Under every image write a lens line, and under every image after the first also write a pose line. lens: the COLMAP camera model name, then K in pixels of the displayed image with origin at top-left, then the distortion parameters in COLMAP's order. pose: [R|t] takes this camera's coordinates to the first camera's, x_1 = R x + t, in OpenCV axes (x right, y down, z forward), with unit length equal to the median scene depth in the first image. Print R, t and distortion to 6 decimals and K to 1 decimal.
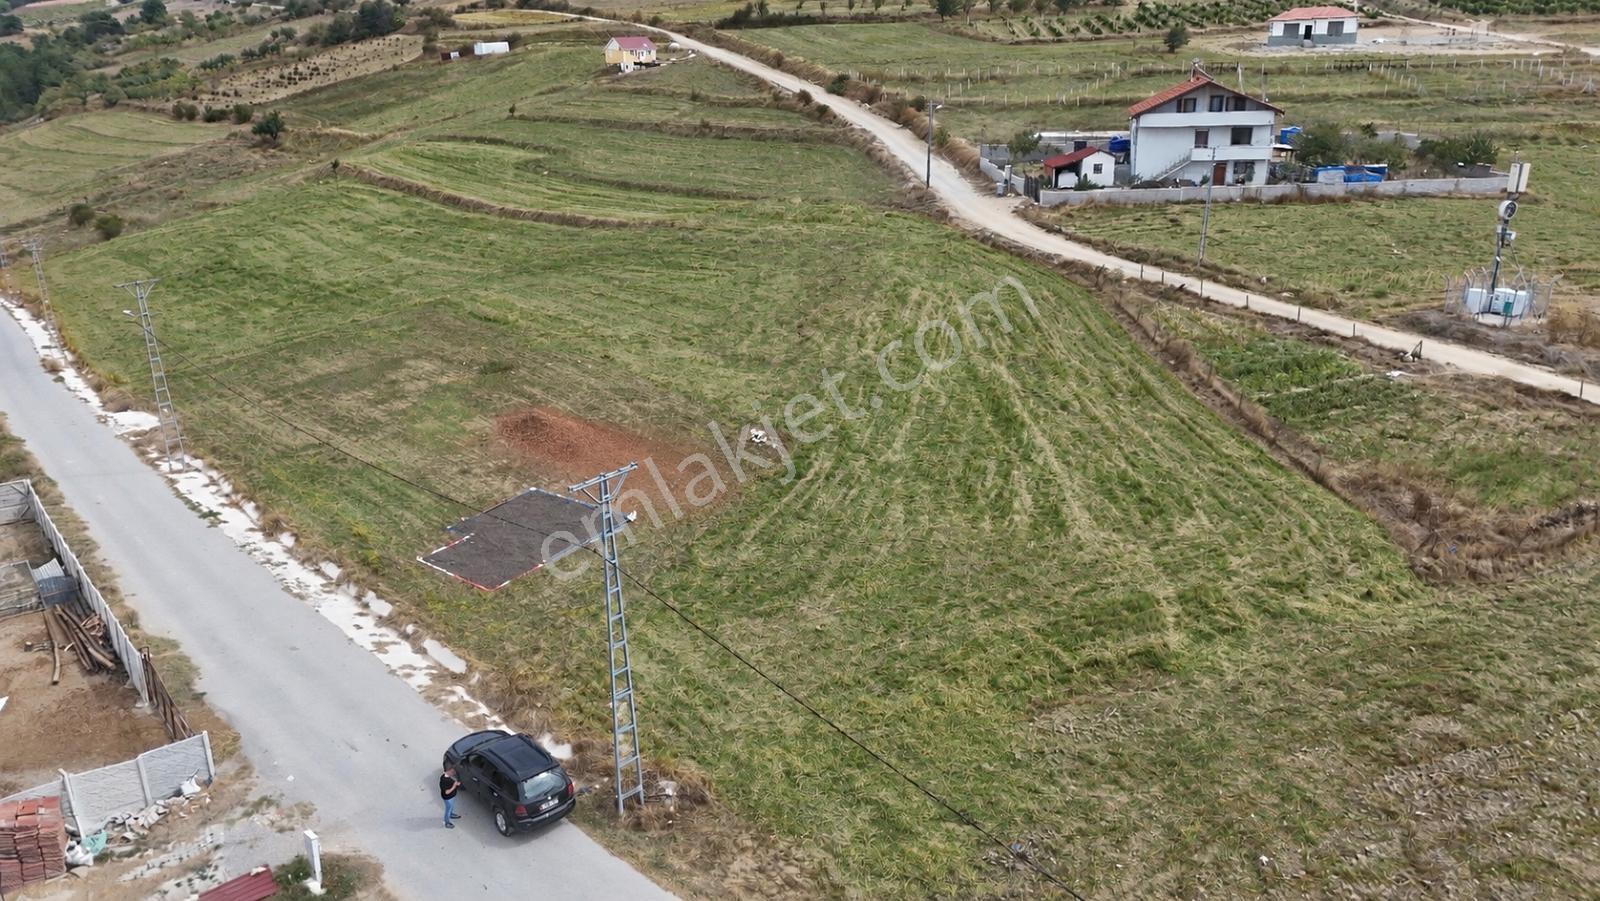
lens RADIAL K [[1188.3, 0, 793.5], [0, 1188.3, 451.9], [0, 0, 1]] dist [0.060537, -0.051384]
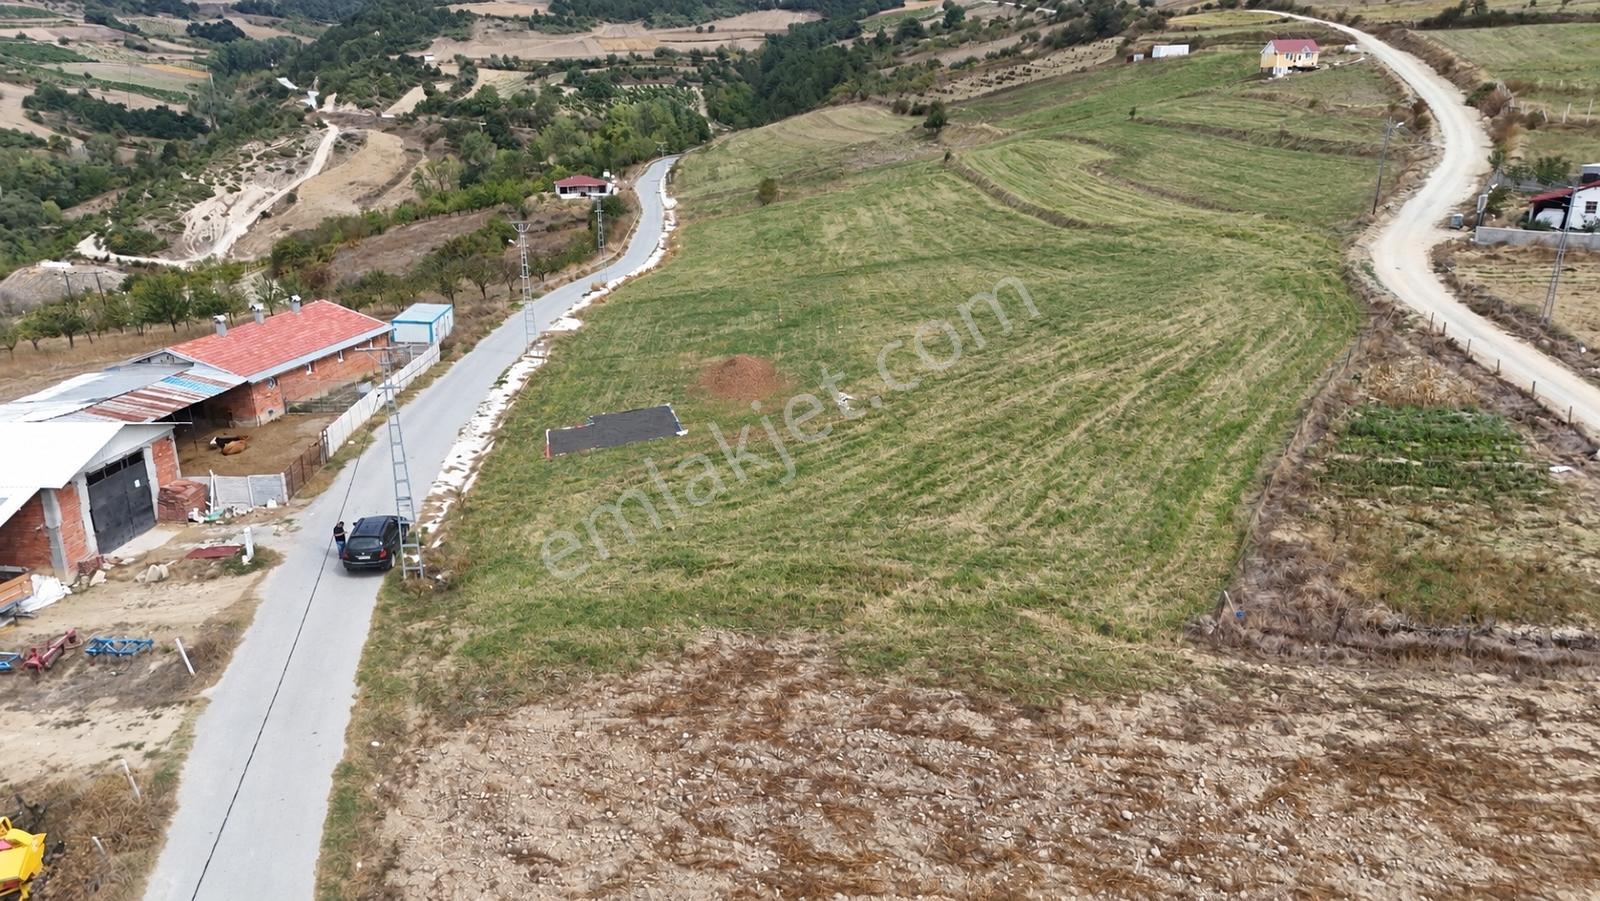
lens RADIAL K [[1186.4, 0, 792.4], [0, 1186.4, 449.2], [0, 0, 1]] dist [0.063476, -0.054428]
pose [[0.798319, 0.199071, -0.568381, 0.321520], [-0.199187, 0.977950, 0.062752, -0.014994], [0.568340, 0.063118, 0.820369, 0.009872]]
